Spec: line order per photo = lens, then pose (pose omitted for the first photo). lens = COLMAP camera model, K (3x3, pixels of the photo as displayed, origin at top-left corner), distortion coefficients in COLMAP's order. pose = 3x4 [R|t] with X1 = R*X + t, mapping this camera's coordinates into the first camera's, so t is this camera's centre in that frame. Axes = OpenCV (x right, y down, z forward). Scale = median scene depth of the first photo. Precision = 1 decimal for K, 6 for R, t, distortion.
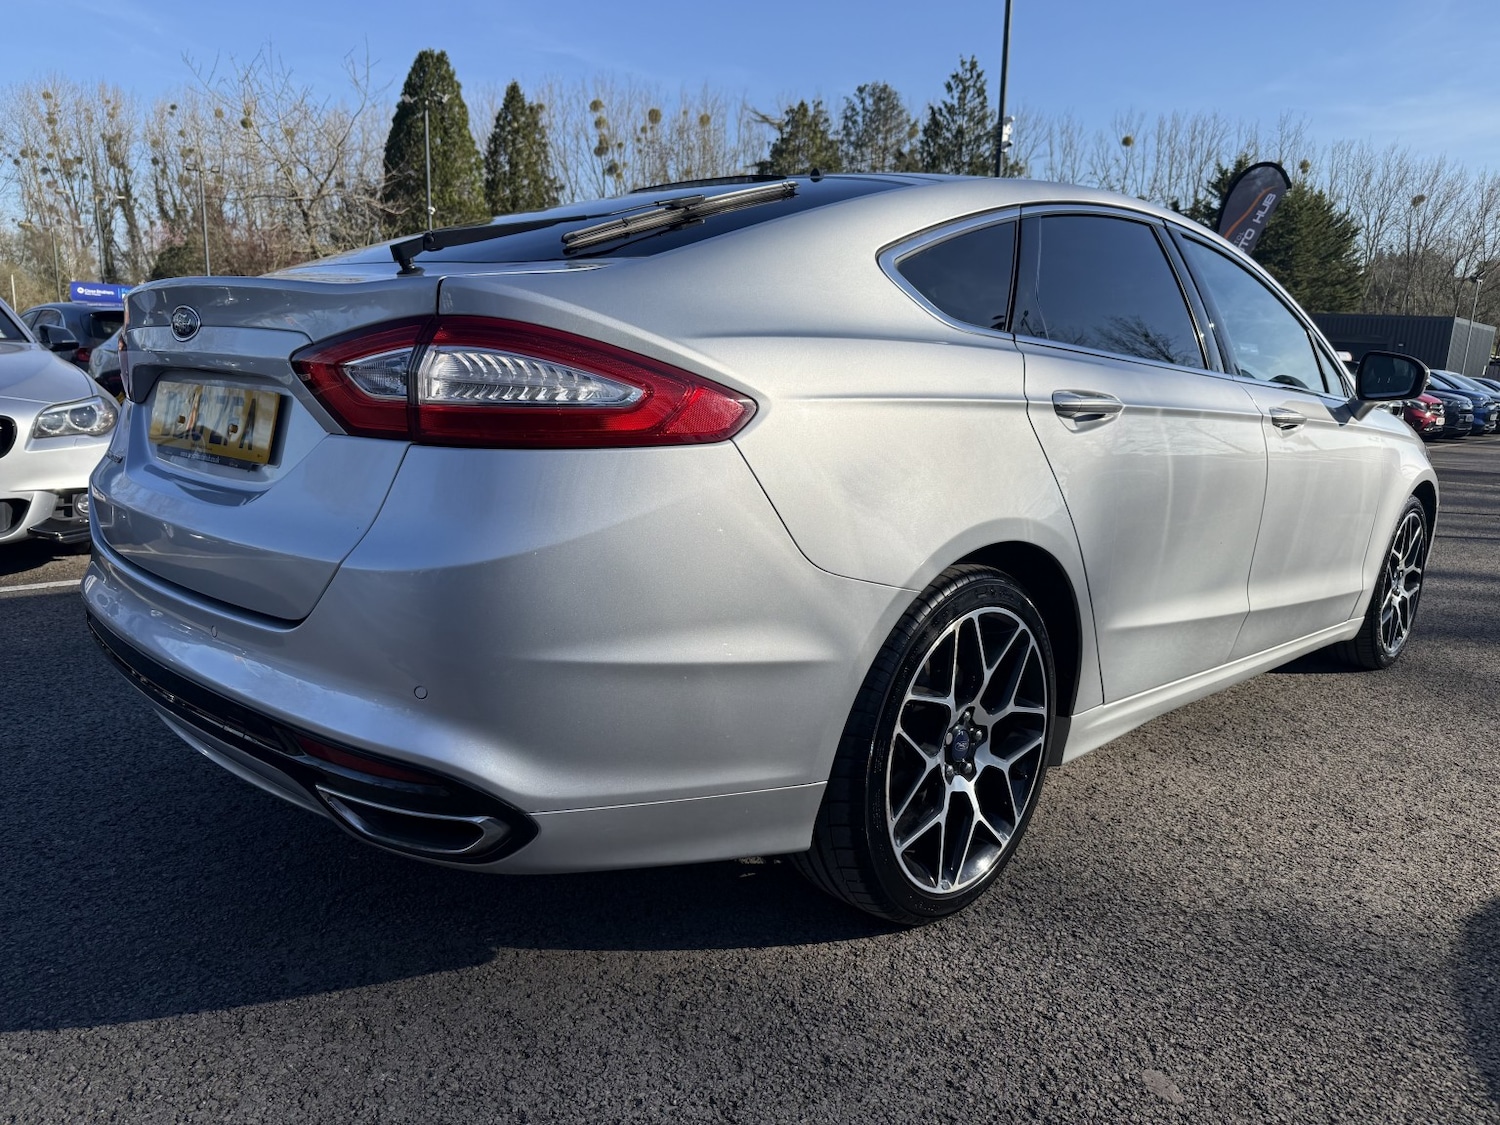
lens RADIAL K [[1085.0, 0, 755.6], [0, 1085.0, 574.5], [0, 0, 1]] dist [-0.001686, -0.006929]
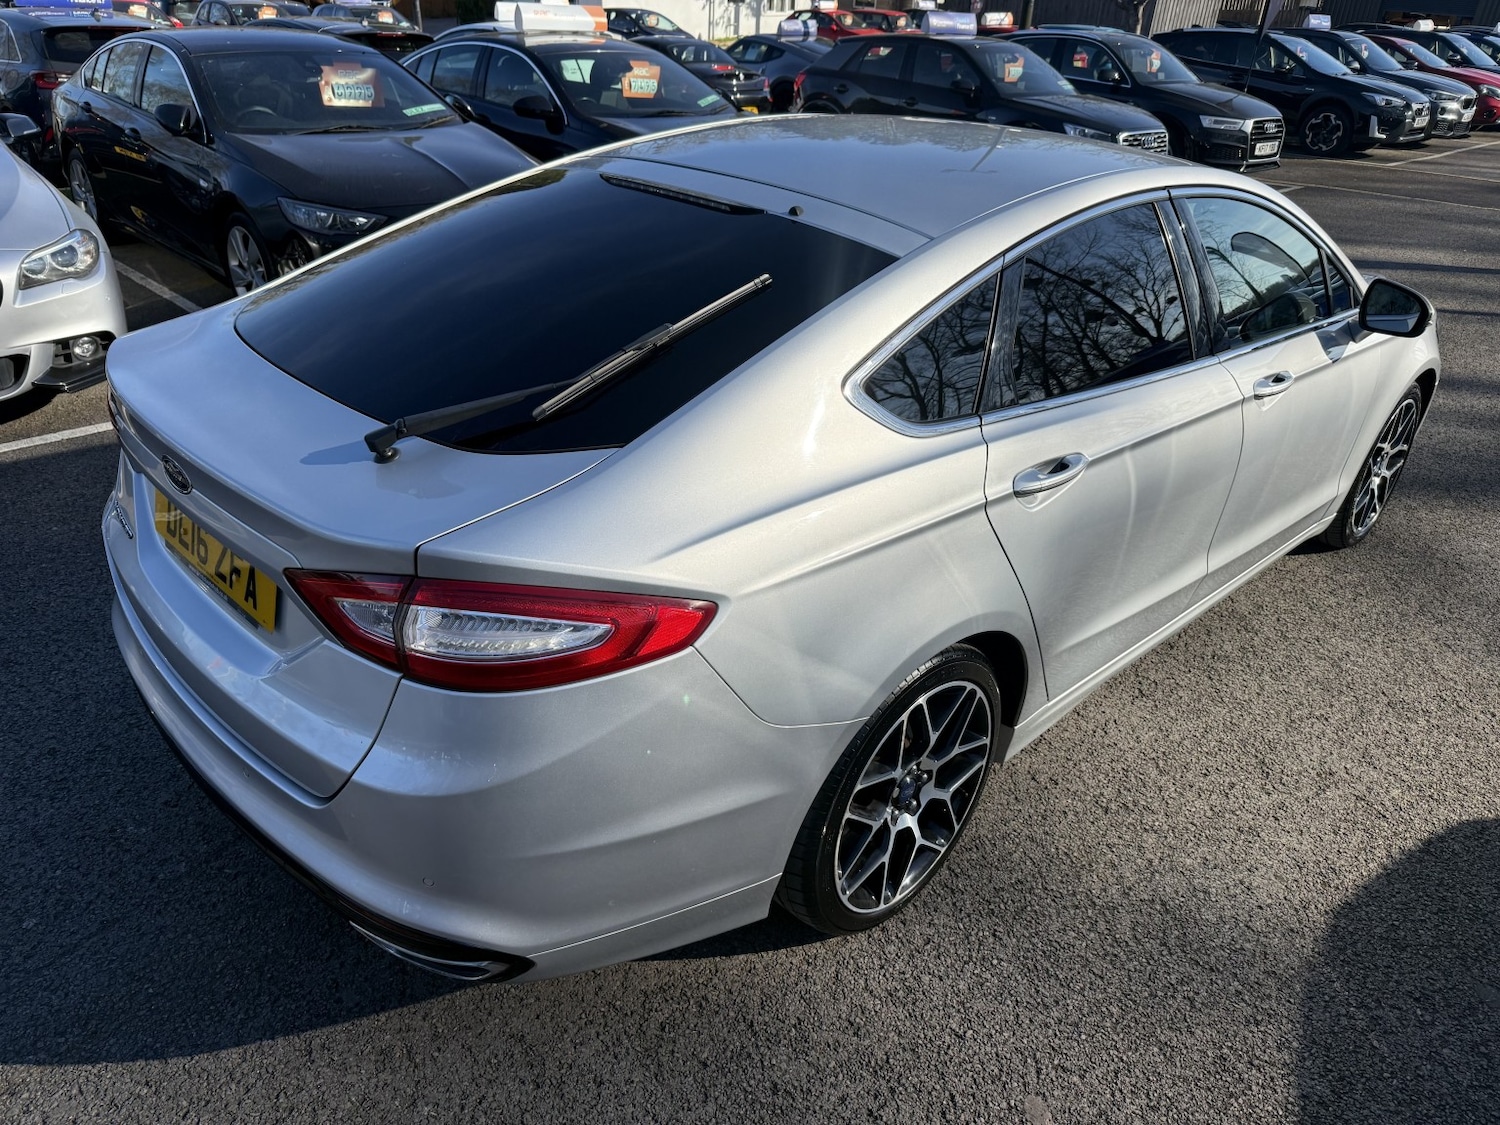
lens RADIAL K [[1085.0, 0, 755.6], [0, 1085.0, 574.5], [0, 0, 1]] dist [-0.001686, -0.006929]
pose [[0.999857, 0.011931, -0.011944, 0.041049], [-0.007798, 0.953881, 0.300085, -0.402943], [0.014974, -0.299949, 0.953838, -0.020414]]
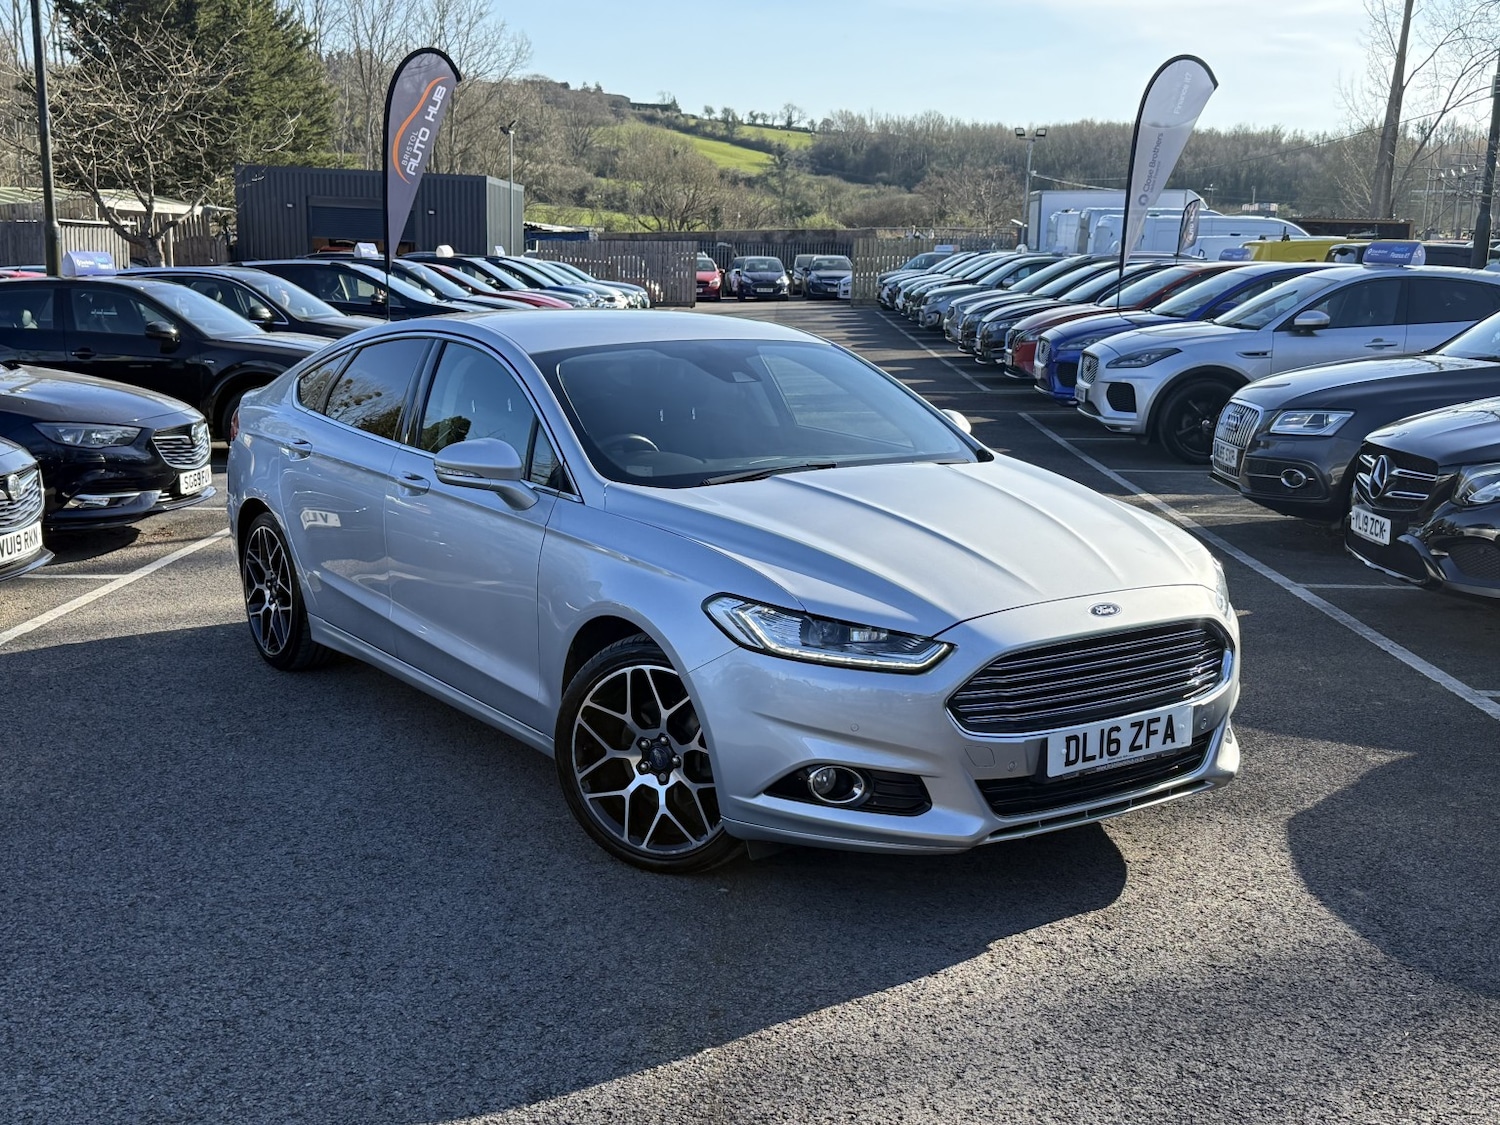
lens RADIAL K [[1710.8, 0, 754.4], [0, 1710.8, 560.4], [0, 0, 1]] dist [0.185094, -0.427565]
pose [[0.728984, -0.151817, 0.667483, -2.185026], [0.149768, 0.986845, 0.060888, -0.243753], [-0.667946, 0.055581, 0.742132, -1.040741]]
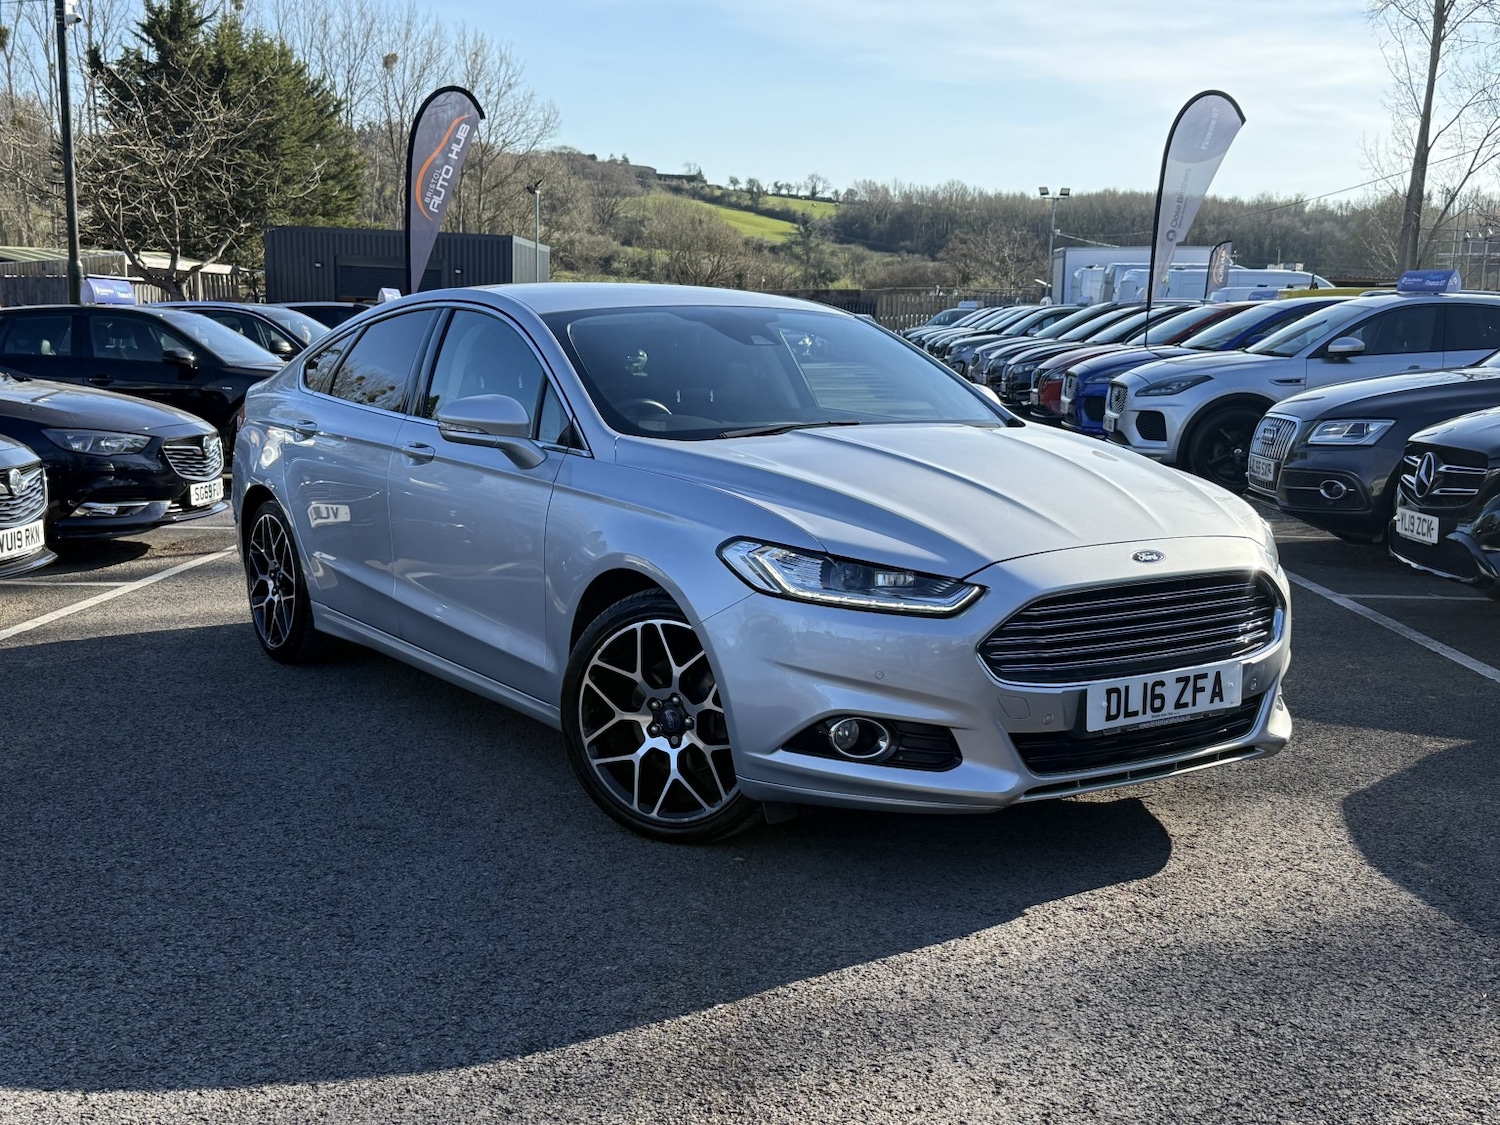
lens RADIAL K [[1711.5, 0, 750.0], [0, 1711.5, 562.5], [0, 0, 1]] dist [0.181886, -0.417345]
pose [[0.740199, -0.125561, 0.660560, -2.109842], [0.148356, 0.988696, 0.021692, -0.083080], [-0.655817, 0.081942, 0.750460, -0.933997]]
